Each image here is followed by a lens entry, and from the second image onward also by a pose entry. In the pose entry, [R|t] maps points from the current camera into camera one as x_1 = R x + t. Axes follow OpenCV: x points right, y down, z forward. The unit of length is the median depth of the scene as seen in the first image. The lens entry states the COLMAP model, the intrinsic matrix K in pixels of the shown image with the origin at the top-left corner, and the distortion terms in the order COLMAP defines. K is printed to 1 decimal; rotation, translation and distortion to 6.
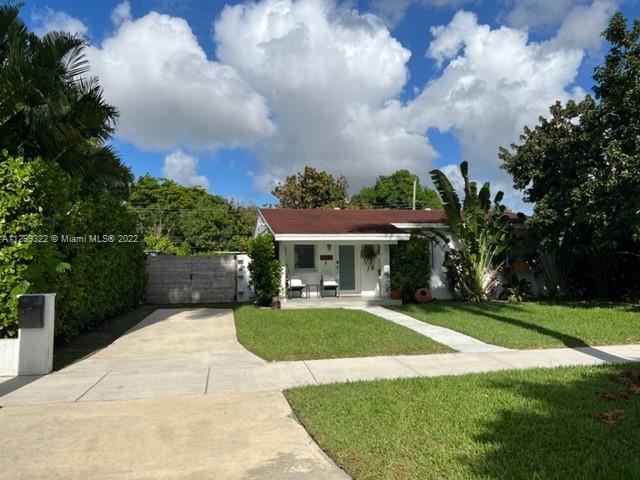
lens RADIAL K [[477.8, 0, 320.0], [0, 477.8, 240.0], [0, 0, 1]] dist [0.007582, 0.002150]
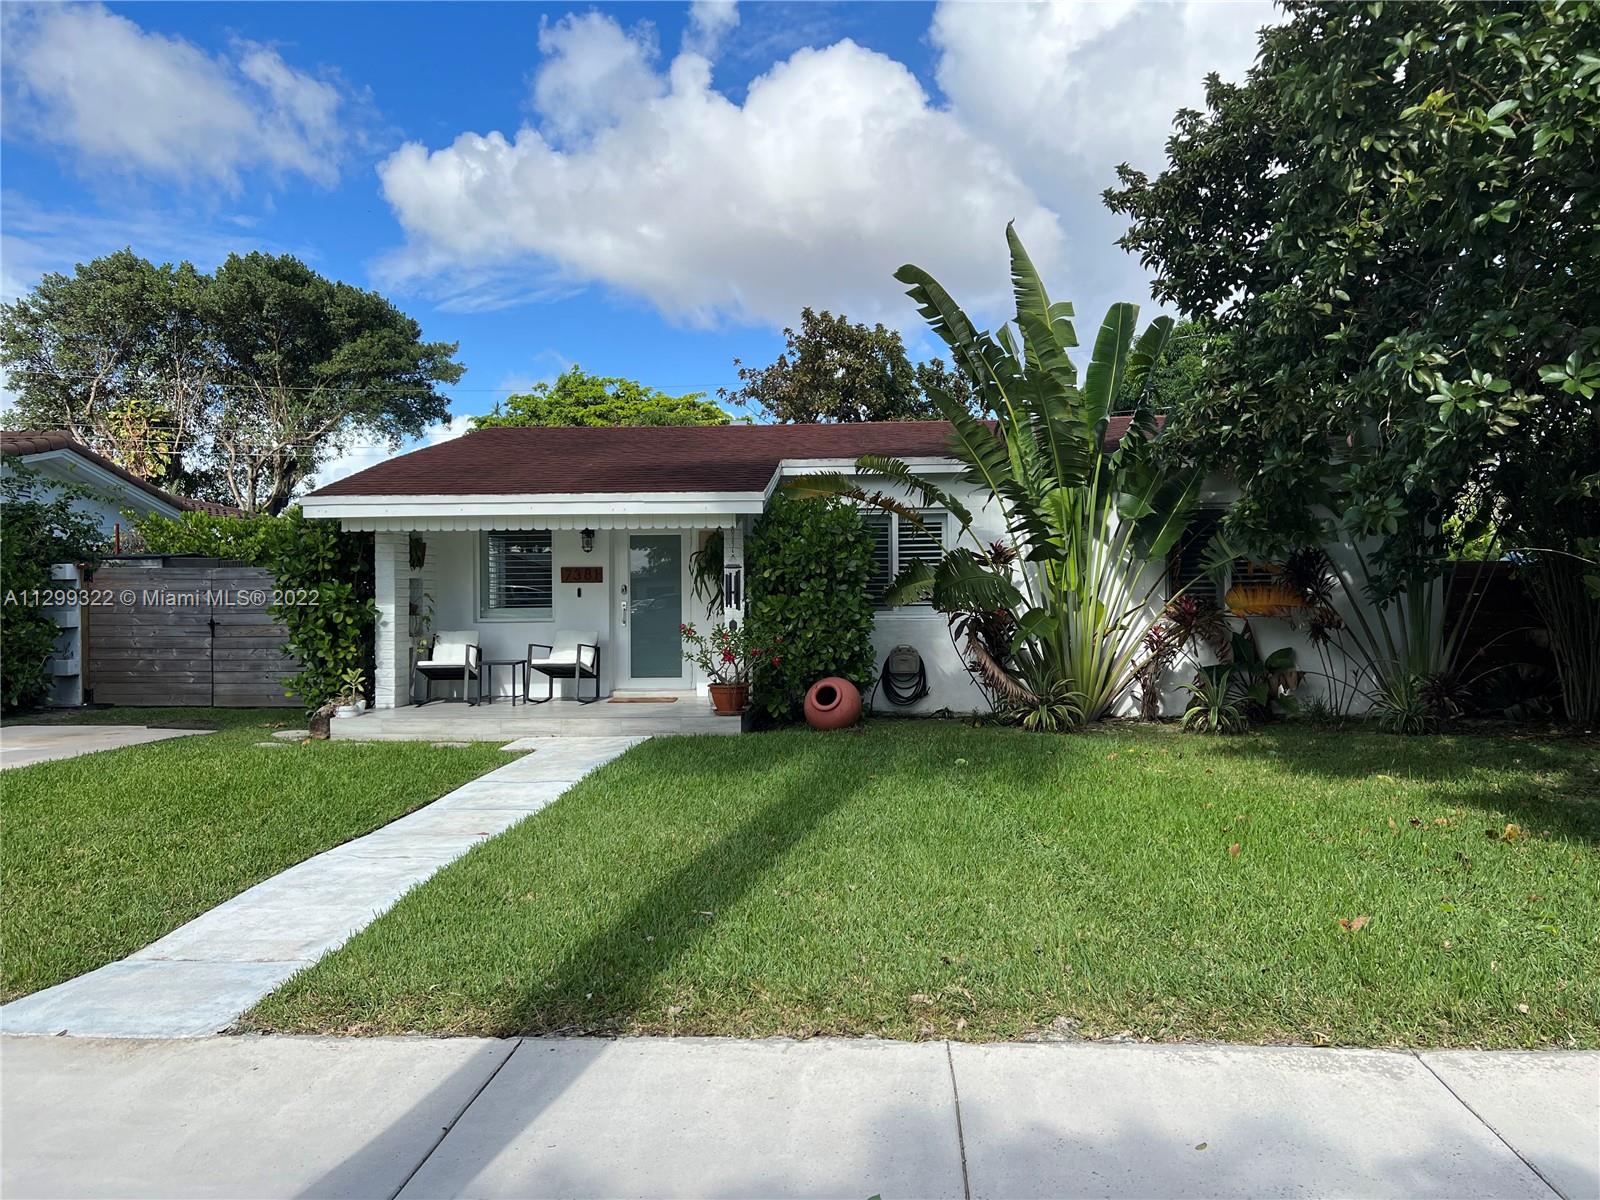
lens RADIAL K [[1194.6, 0, 800.0], [0, 1194.6, 600.0], [0, 0, 1]] dist [0.007582, 0.002150]
pose [[0.975015, 0.003453, -0.222112, 0.329114], [0.009558, 0.998301, 0.057476, 0.010013], [0.221933, -0.058163, 0.973326, 0.263898]]
